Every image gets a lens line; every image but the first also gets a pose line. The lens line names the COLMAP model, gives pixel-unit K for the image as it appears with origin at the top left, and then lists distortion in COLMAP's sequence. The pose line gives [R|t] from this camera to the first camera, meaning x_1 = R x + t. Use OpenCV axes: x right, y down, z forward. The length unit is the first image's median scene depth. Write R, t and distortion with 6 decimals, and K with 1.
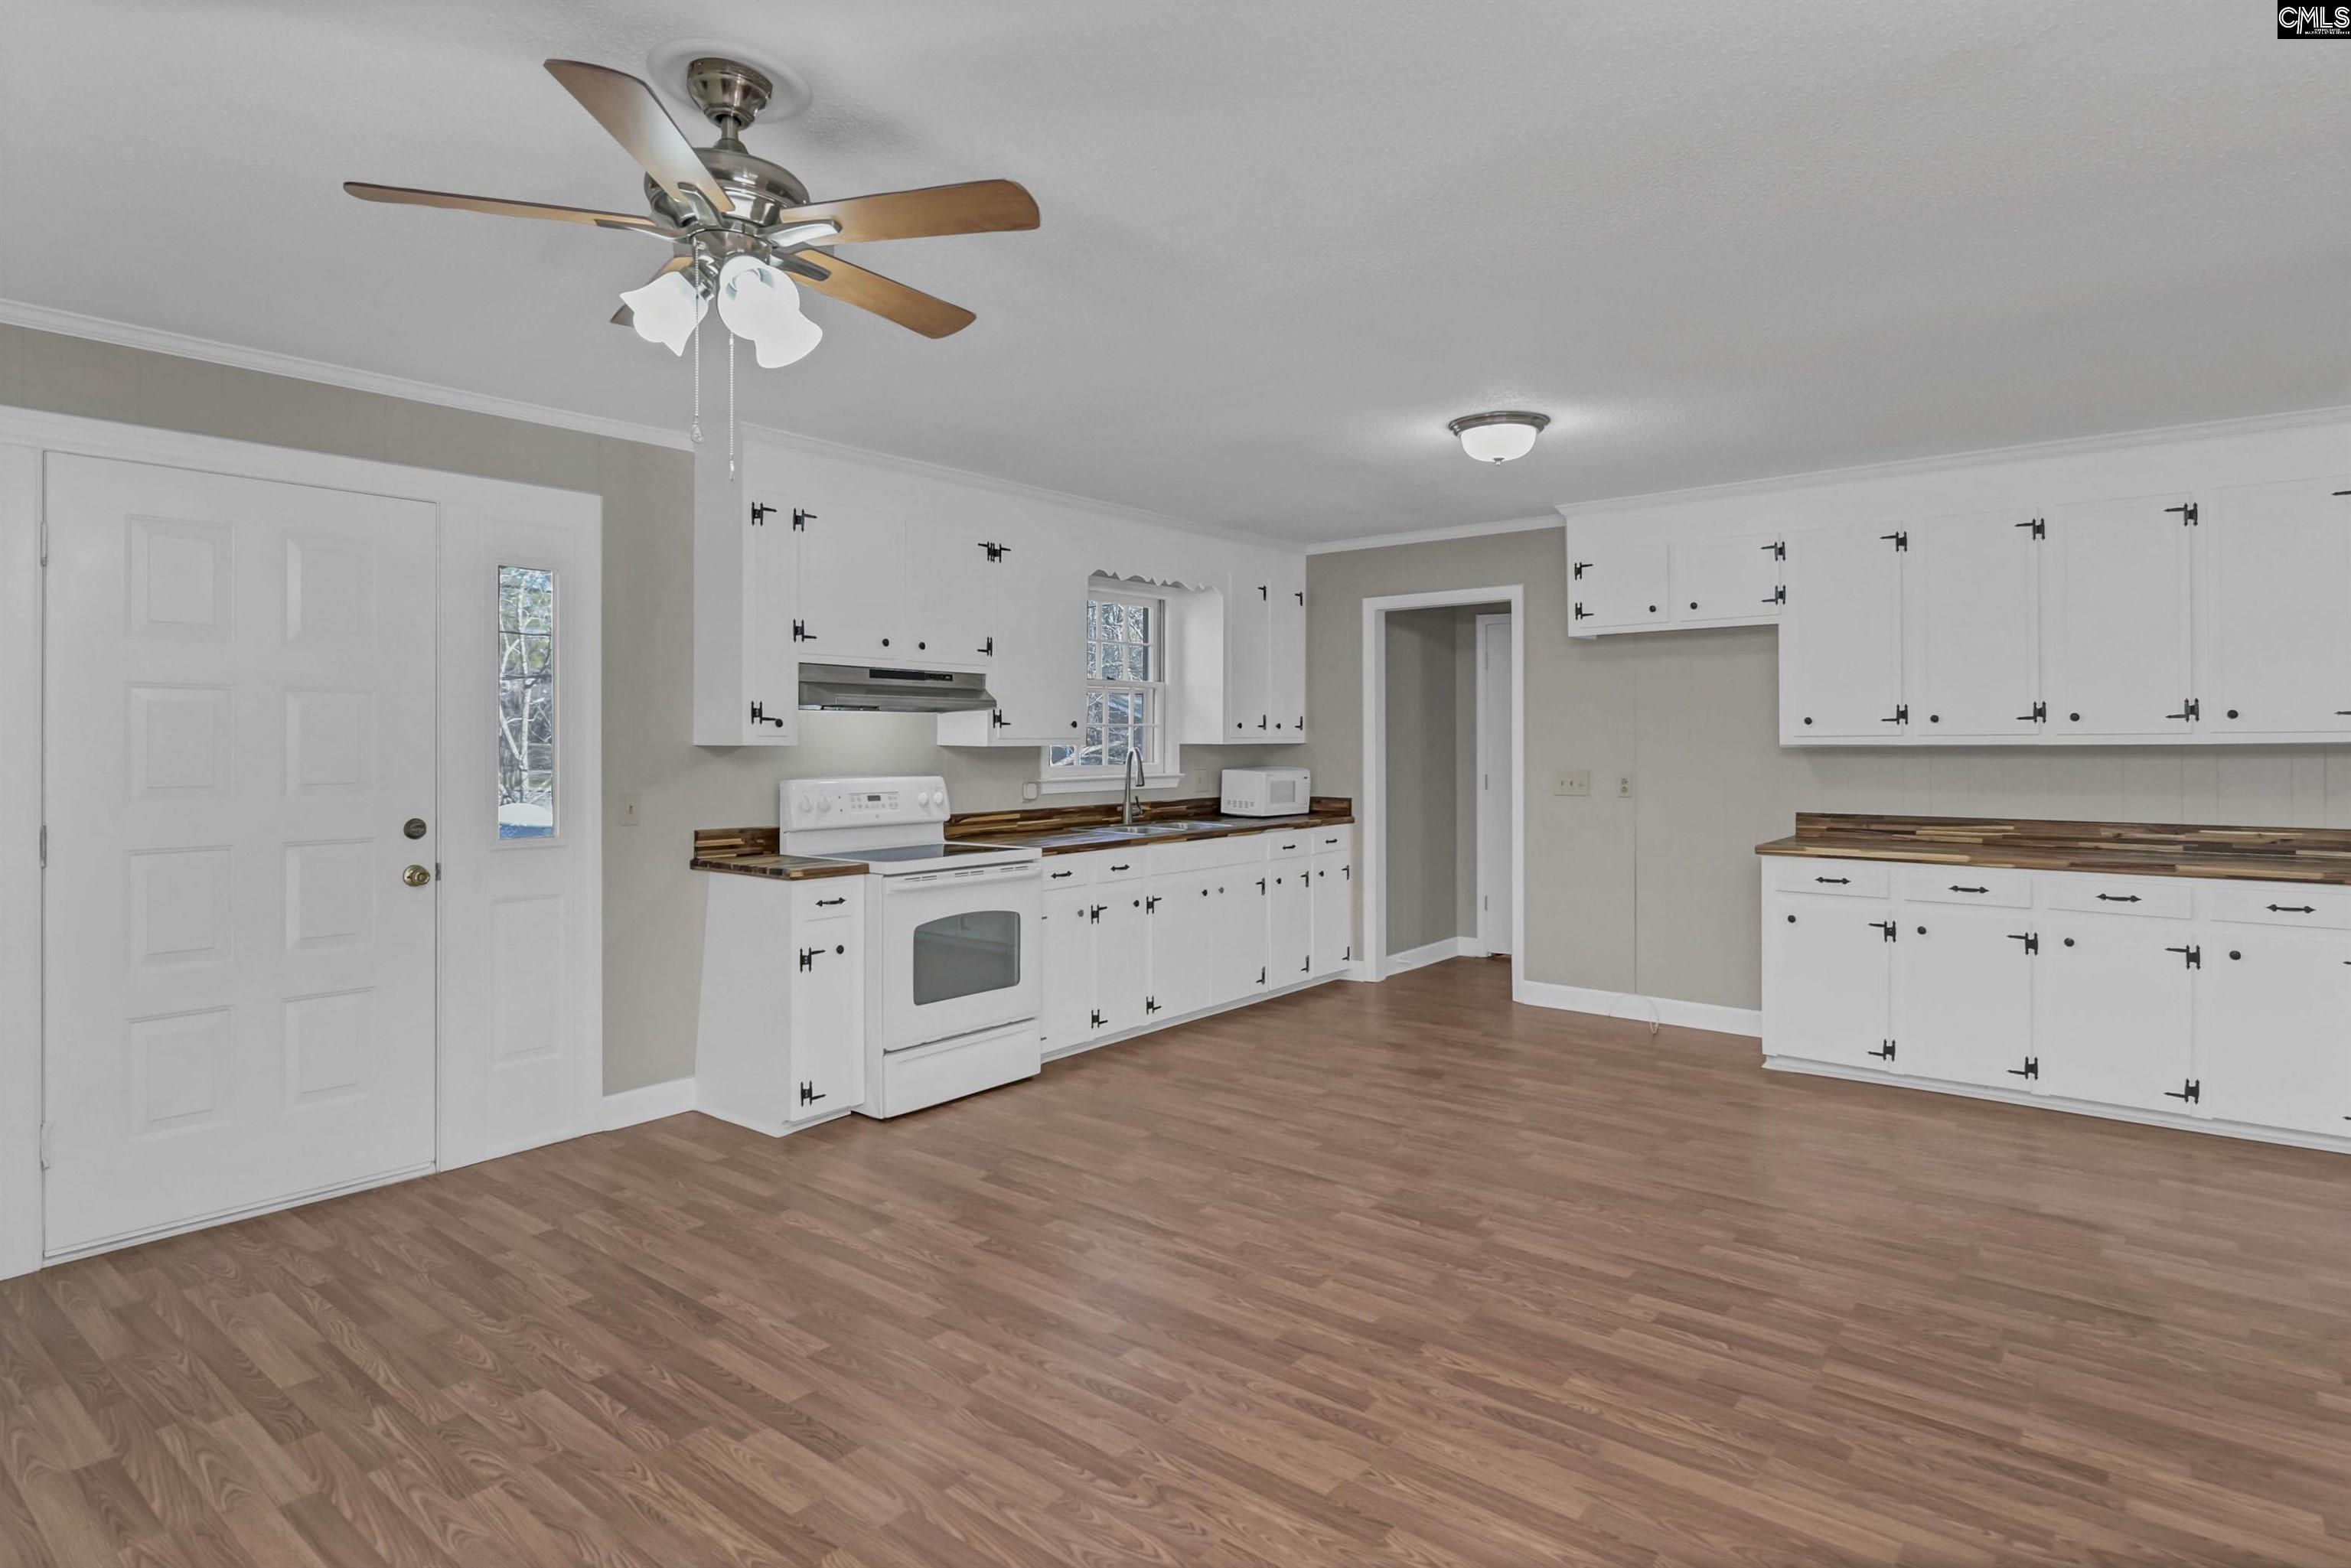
lens RADIAL K [[1254.5, 0, 1183.5], [0, 1254.5, 737.8], [0, 0, 1]] dist [0.004907, -0.006729]
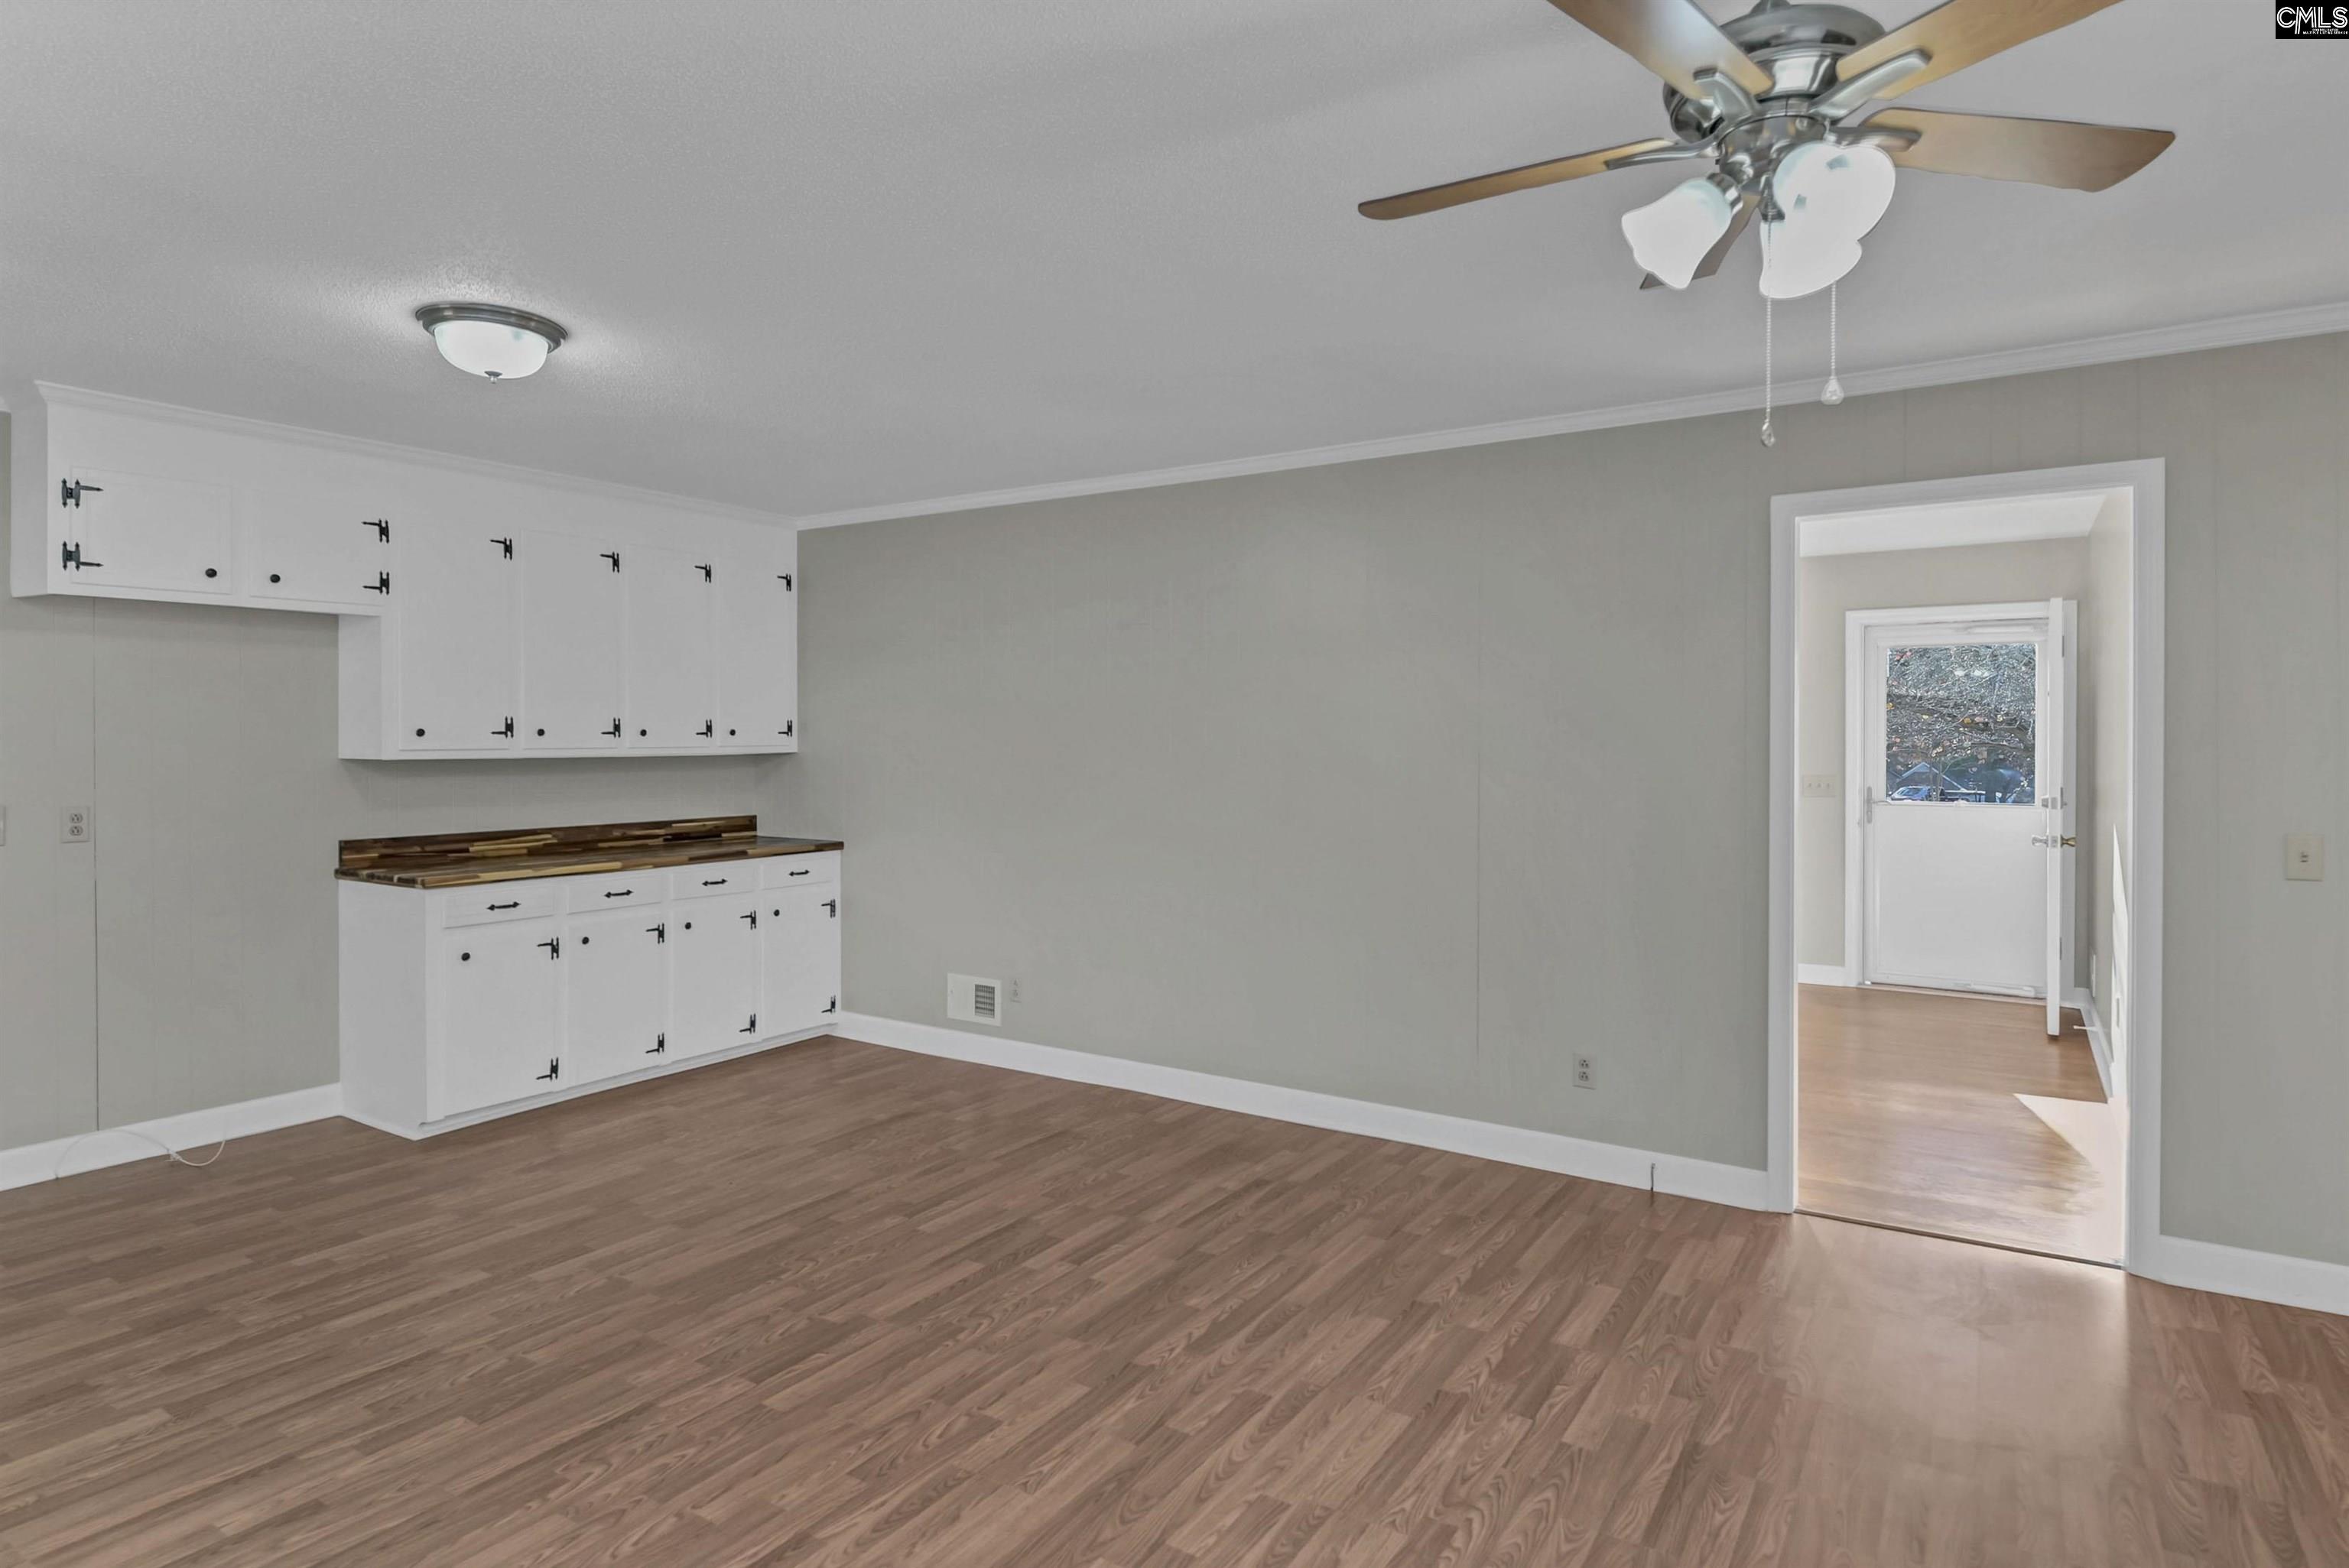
lens RADIAL K [[1253.4, 0, 1182.5], [0, 1253.4, 737.8], [0, 0, 1]] dist [0.004907, -0.006729]
pose [[-0.103541, 0.003958, 0.994617, -0.694671], [-0.001793, 0.999990, -0.004166, -0.011444], [-0.994624, -0.002215, -0.103533, 0.911632]]
